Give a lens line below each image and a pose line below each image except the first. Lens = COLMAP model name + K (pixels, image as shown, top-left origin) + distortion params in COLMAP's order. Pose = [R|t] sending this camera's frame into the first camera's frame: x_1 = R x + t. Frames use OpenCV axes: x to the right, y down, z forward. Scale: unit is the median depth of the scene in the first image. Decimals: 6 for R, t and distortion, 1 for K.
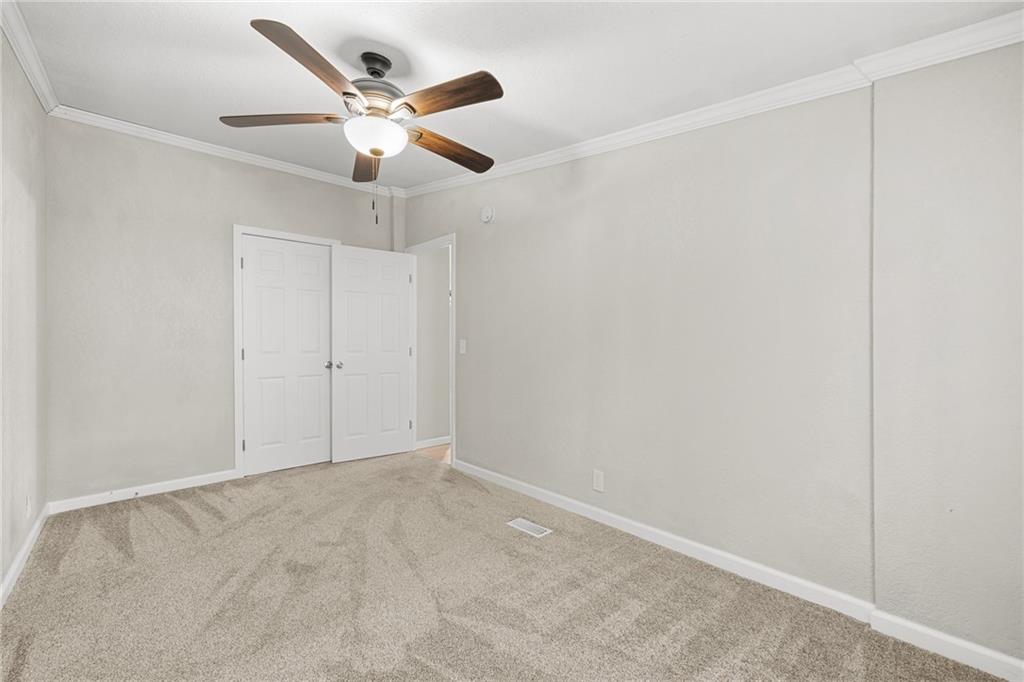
lens RADIAL K [[429.3, 0, 508.5], [0, 429.3, 350.2], [0, 0, 1]] dist [0.000869, 0.000392]
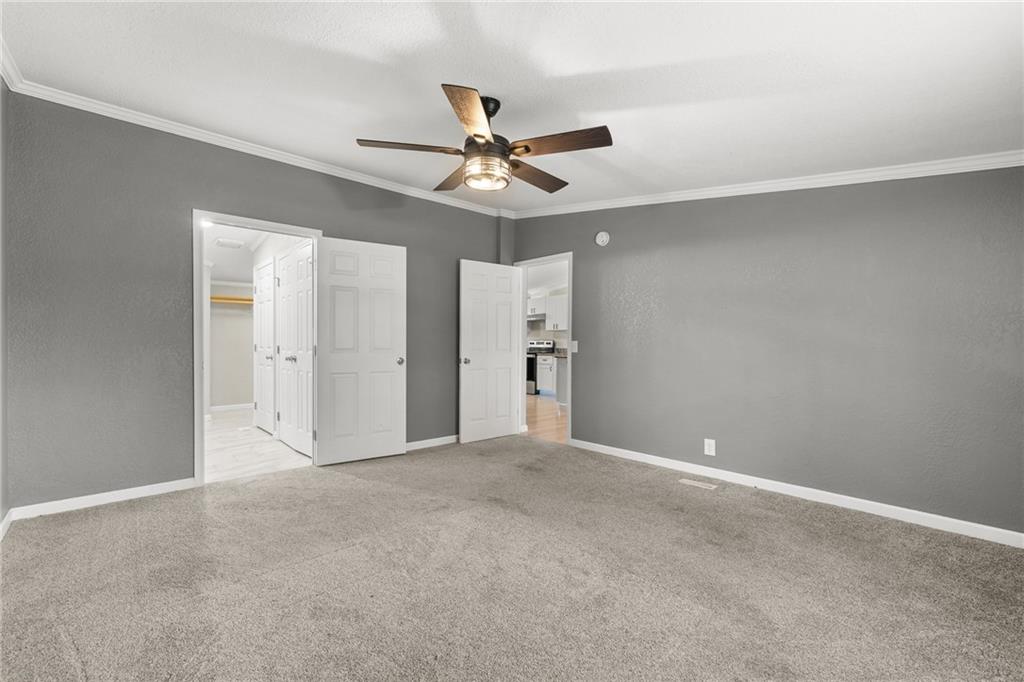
lens RADIAL K [[457.4, 0, 513.5], [0, 457.4, 342.8], [0, 0, 1]] dist [-0.009240, -0.000088]
pose [[0.997063, 0.010141, 0.075914, -0.331751], [-0.009102, 0.999860, -0.014026, 0.002167], [-0.076046, 0.013294, 0.997016, -0.242286]]
